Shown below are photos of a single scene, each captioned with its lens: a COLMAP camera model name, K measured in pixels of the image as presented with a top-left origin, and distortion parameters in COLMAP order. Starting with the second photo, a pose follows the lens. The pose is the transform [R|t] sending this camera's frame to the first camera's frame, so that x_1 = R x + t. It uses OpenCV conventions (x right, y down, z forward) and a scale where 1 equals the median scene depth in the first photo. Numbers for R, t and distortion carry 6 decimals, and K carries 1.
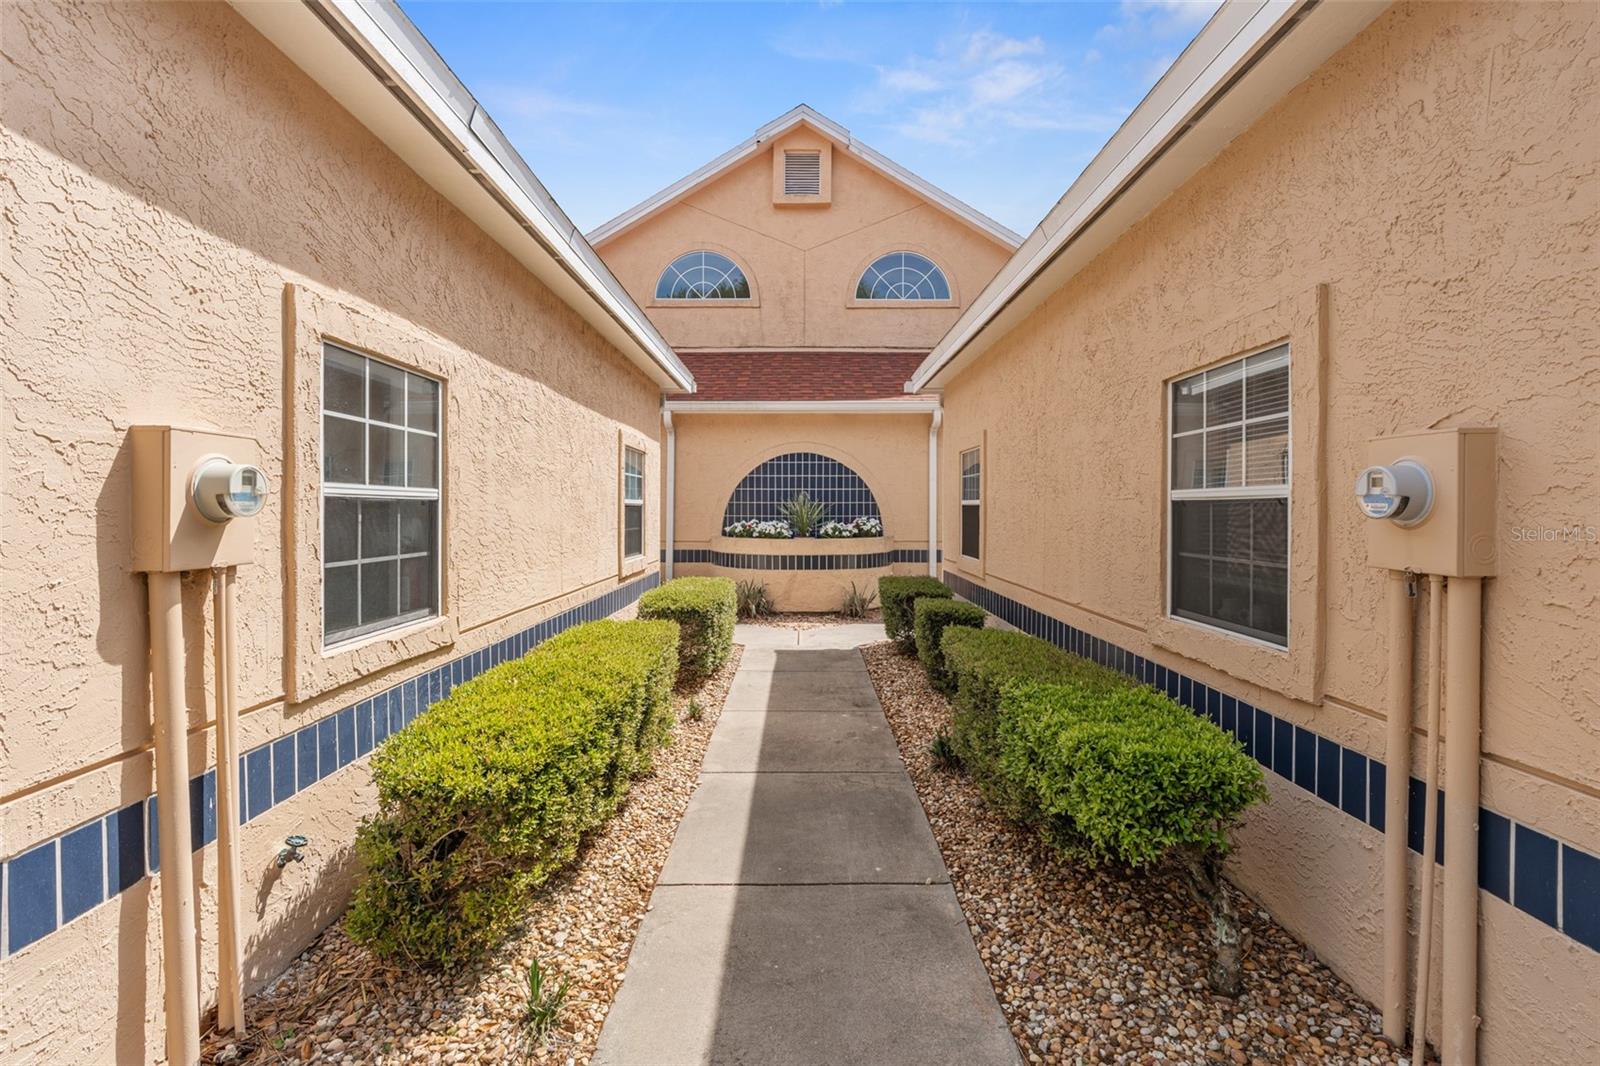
lens RADIAL K [[721.9, 0, 793.3], [0, 721.9, 510.1], [0, 0, 1]] dist [-0.008956, 0.003731]
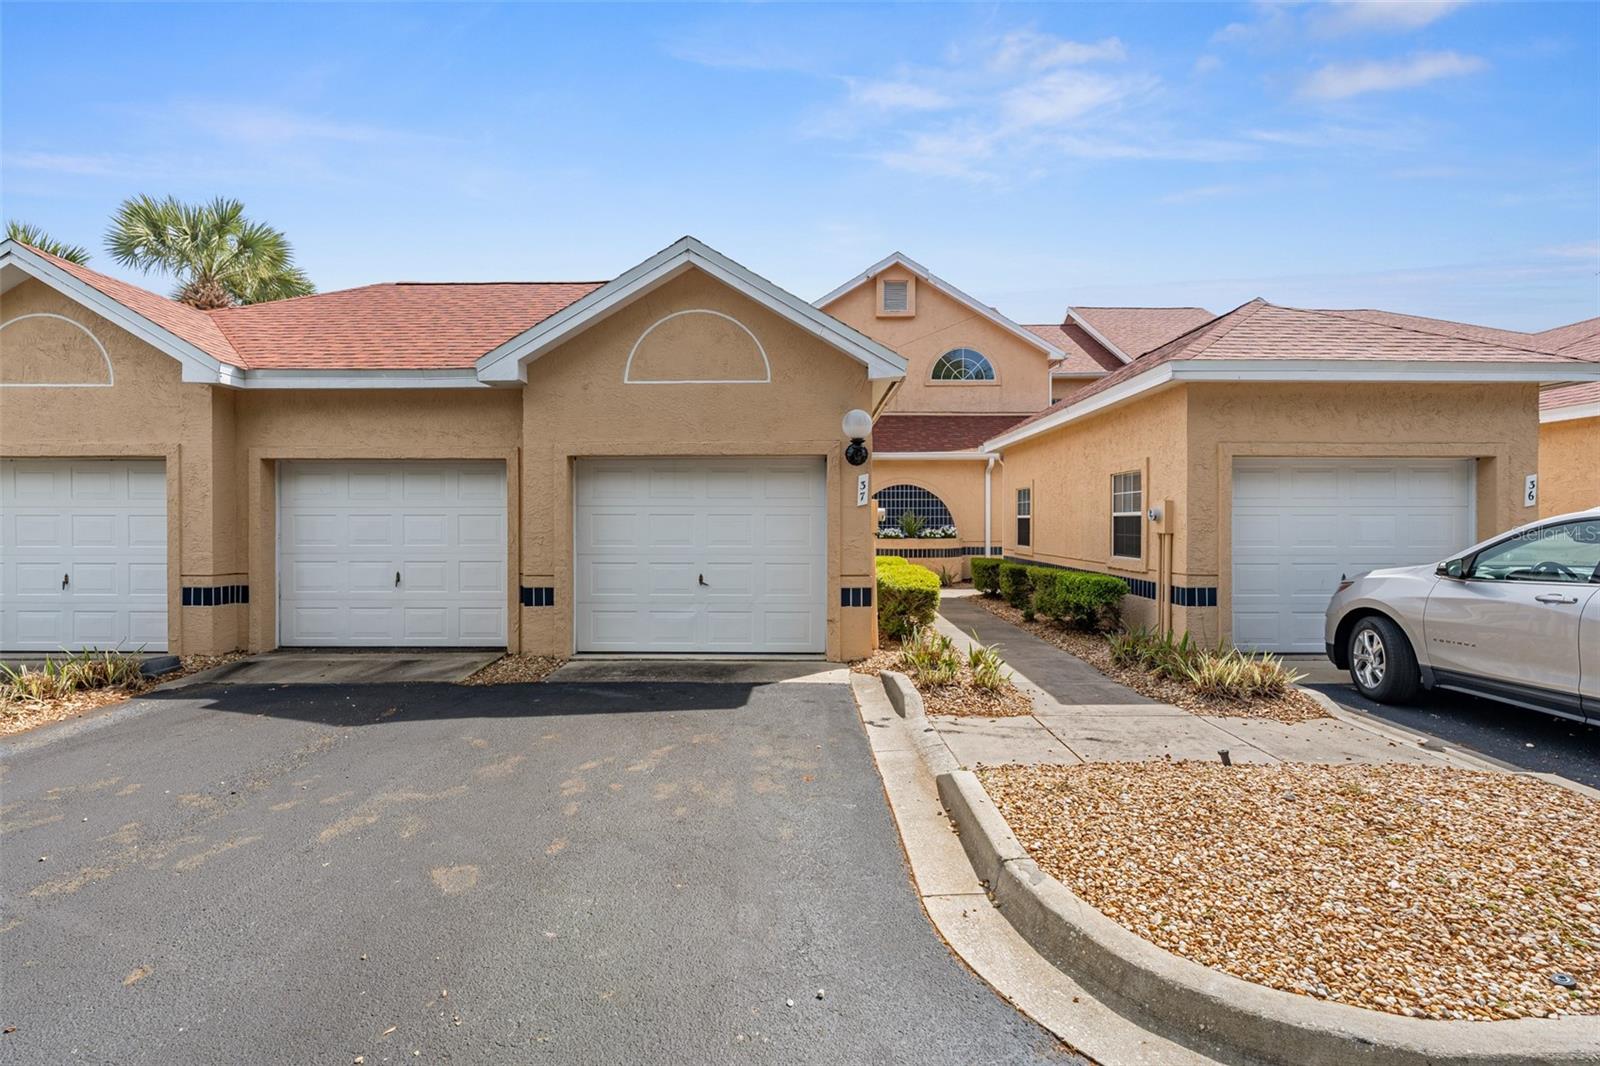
lens RADIAL K [[721.9, 0, 797.2], [0, 721.9, 521.8], [0, 0, 1]] dist [-0.008956, 0.003731]
pose [[0.999997, -0.002140, 0.000906, -0.228743], [0.002142, 0.999996, -0.001882, 0.003377], [-0.000902, 0.001884, 0.999998, -0.579824]]
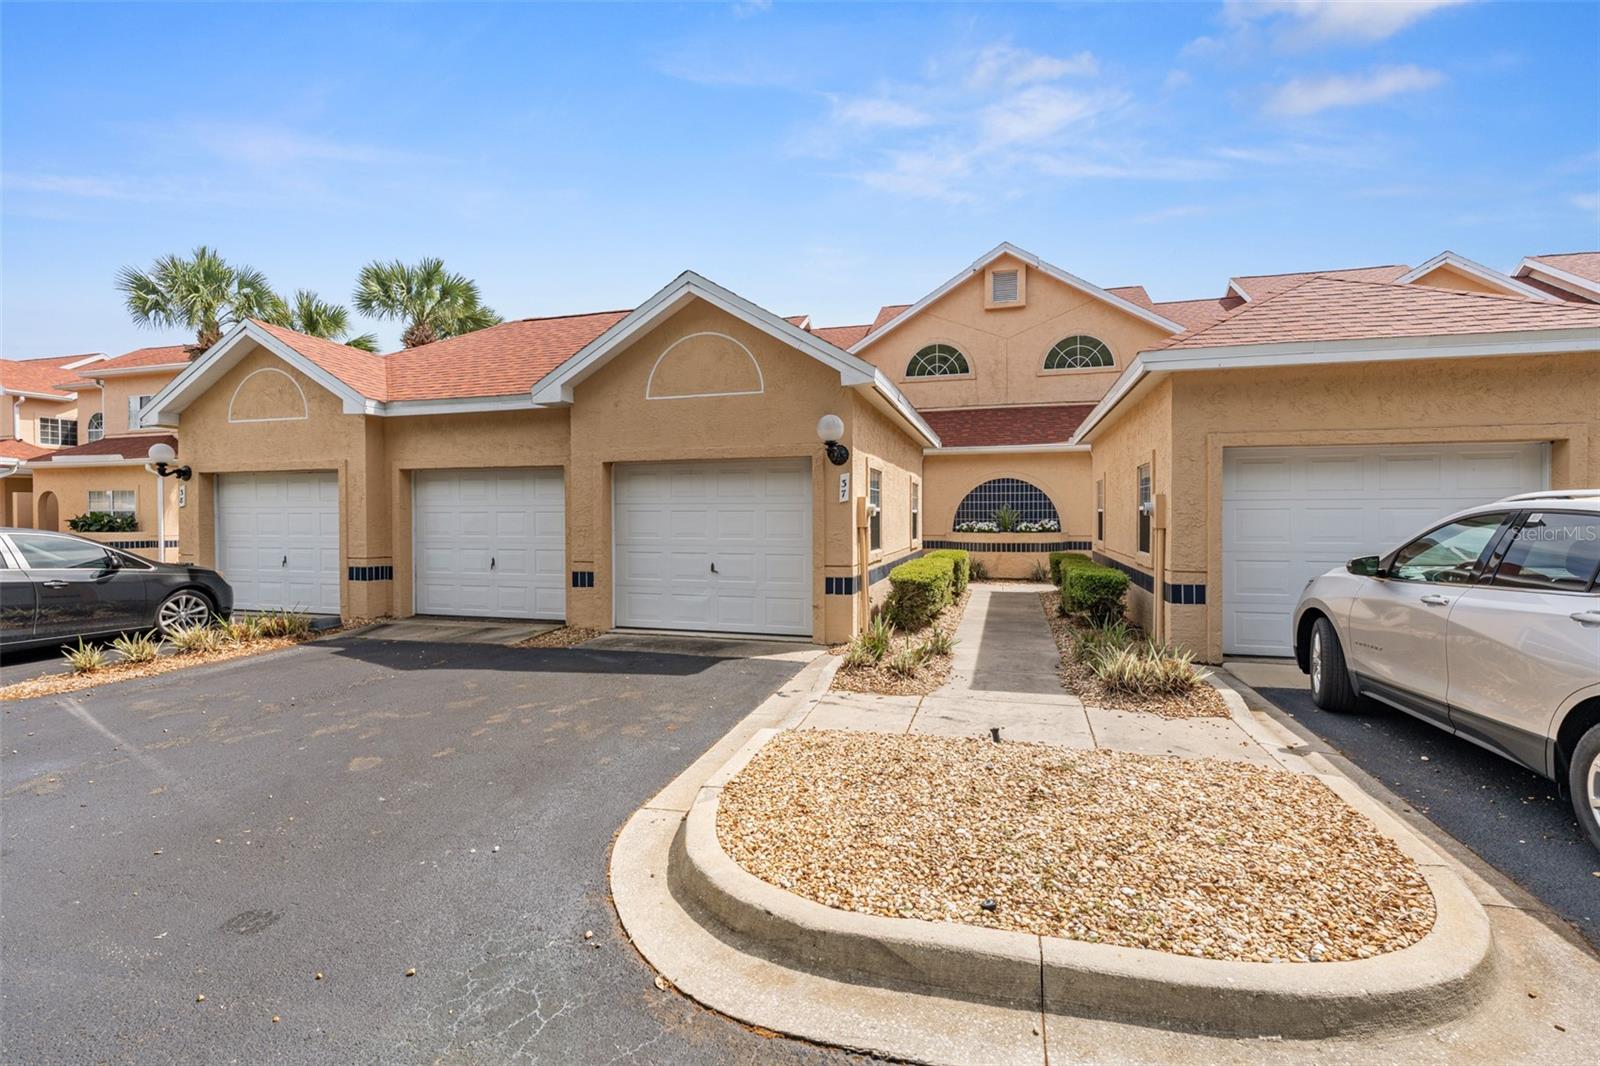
lens RADIAL K [[721.9, 0, 798.5], [0, 721.9, 522.7], [0, 0, 1]] dist [-0.008956, 0.003731]
pose [[0.963578, -0.001963, -0.267419, -0.001558], [0.004208, 0.999961, 0.007820, 0.002068], [0.267393, -0.008661, 0.963549, -0.628904]]
